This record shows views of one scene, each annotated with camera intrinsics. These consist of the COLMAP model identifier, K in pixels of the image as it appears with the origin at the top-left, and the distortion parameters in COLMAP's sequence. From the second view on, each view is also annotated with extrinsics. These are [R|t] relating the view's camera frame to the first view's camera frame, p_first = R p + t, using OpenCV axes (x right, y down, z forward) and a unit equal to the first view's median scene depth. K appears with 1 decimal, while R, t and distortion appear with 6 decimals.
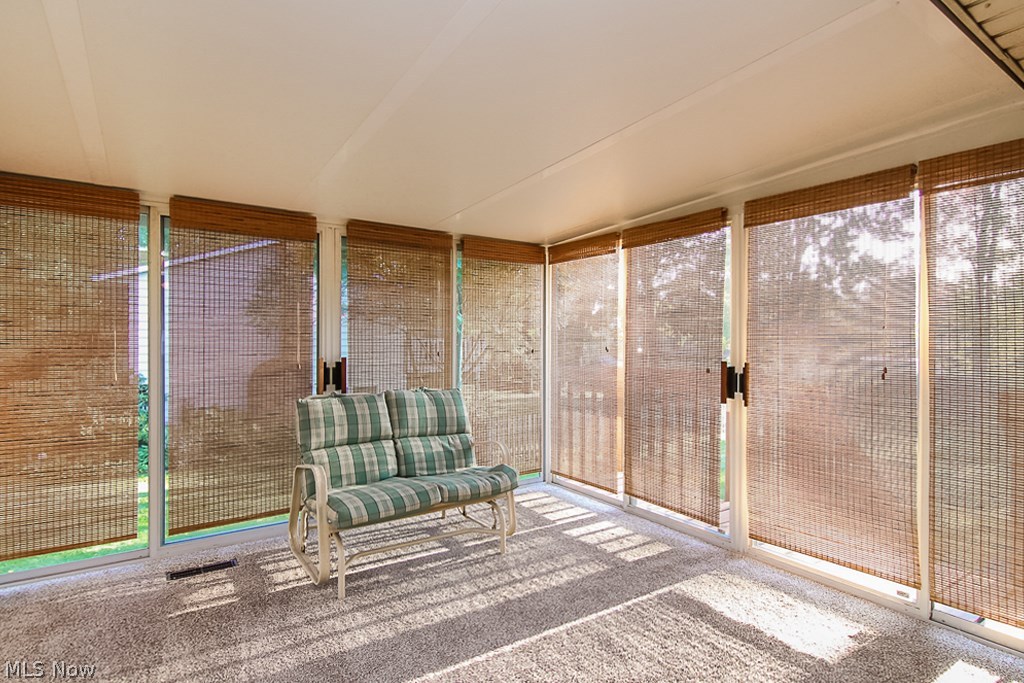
lens RADIAL K [[531.1, 0, 513.1], [0, 531.1, 337.7], [0, 0, 1]] dist [0.002704, 0.000880]
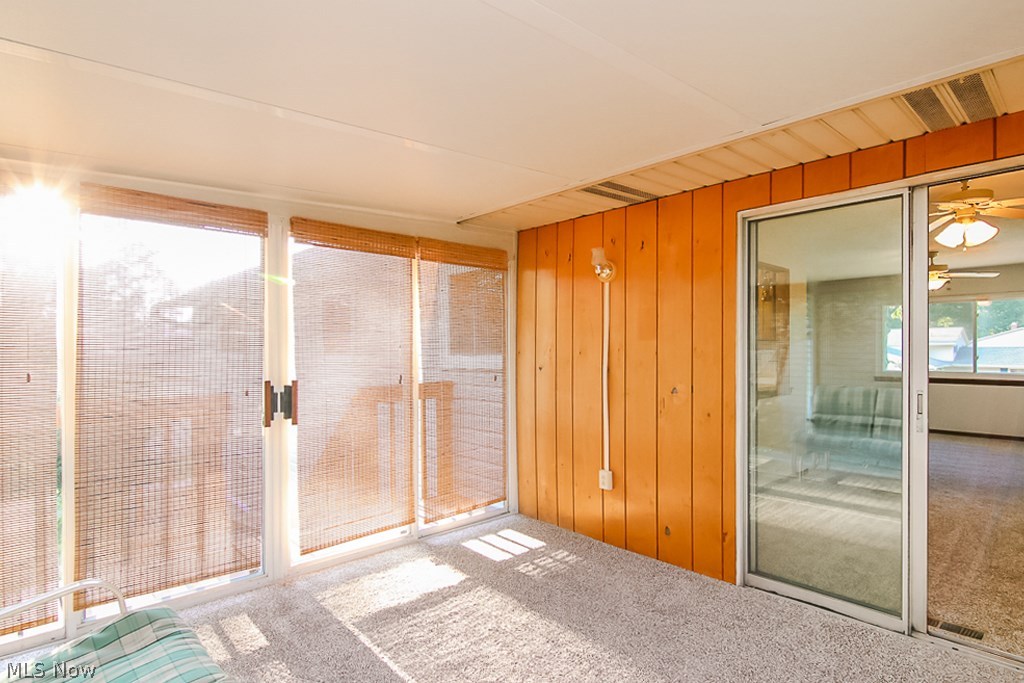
lens RADIAL K [[531.1, 0, 512.8], [0, 531.1, 348.9], [0, 0, 1]] dist [0.002704, 0.000880]
pose [[-0.136628, -0.006573, 0.990601, -0.597045], [-0.002378, 0.999977, 0.006307, -0.018218], [-0.990620, -0.001494, -0.136641, 0.746282]]
